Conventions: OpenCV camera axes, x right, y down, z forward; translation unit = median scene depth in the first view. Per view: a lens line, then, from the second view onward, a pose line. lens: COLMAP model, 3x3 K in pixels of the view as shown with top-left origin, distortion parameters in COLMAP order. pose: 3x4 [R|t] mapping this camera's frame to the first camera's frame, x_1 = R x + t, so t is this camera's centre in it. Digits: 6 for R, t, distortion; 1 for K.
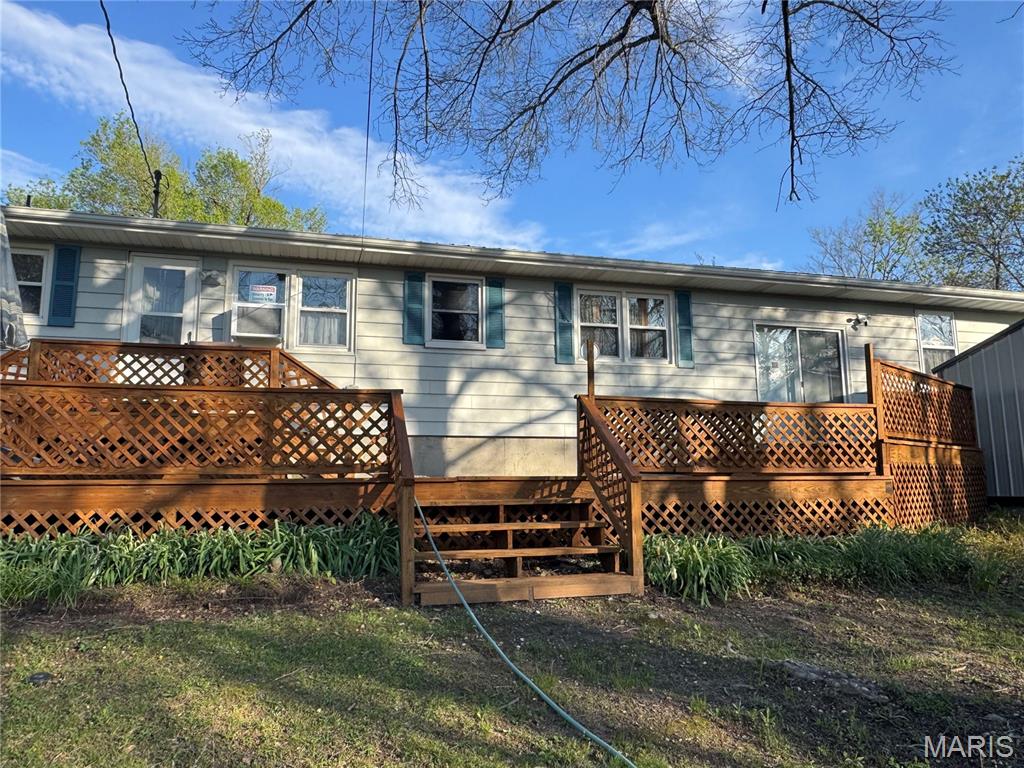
lens RADIAL K [[715.0, 0, 512.0], [0, 715.0, 384.0], [0, 0, 1]] dist [-0.005765, 0.002849]
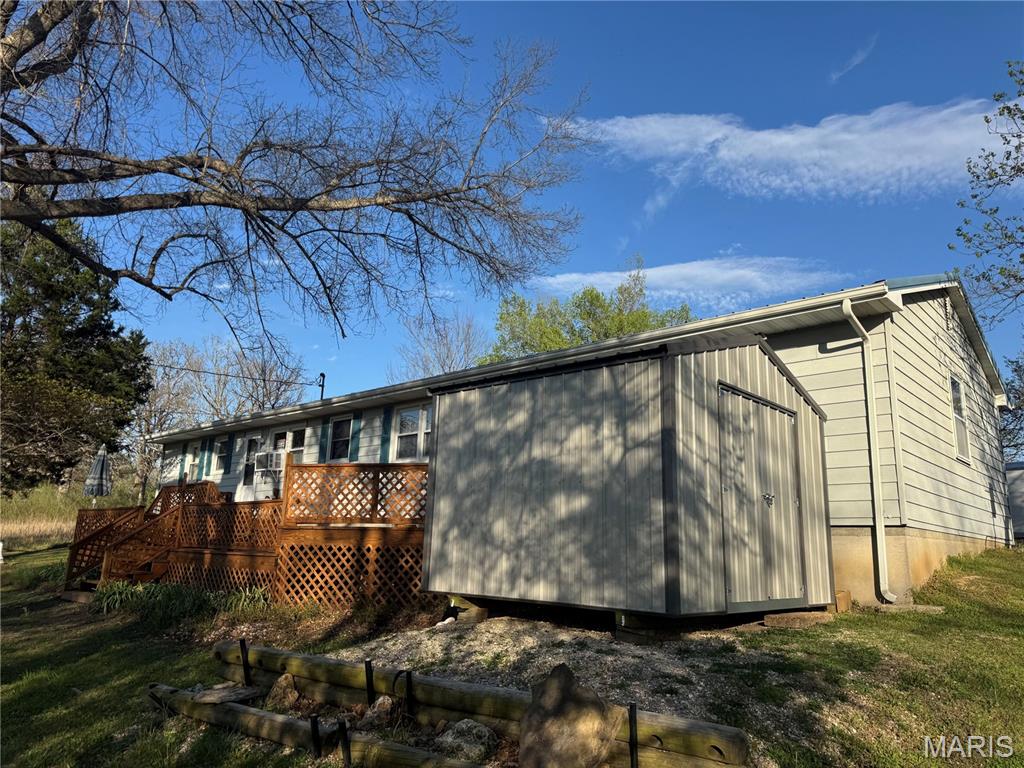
lens RADIAL K [[741.4, 0, 512.0], [0, 741.4, 384.0], [0, 0, 1]] dist [0.122376, -0.216188]
pose [[0.517005, -0.165373, -0.839855, 2.013482], [0.090648, 0.986220, -0.138391, 0.048941], [0.851169, -0.004583, 0.524872, 0.644542]]
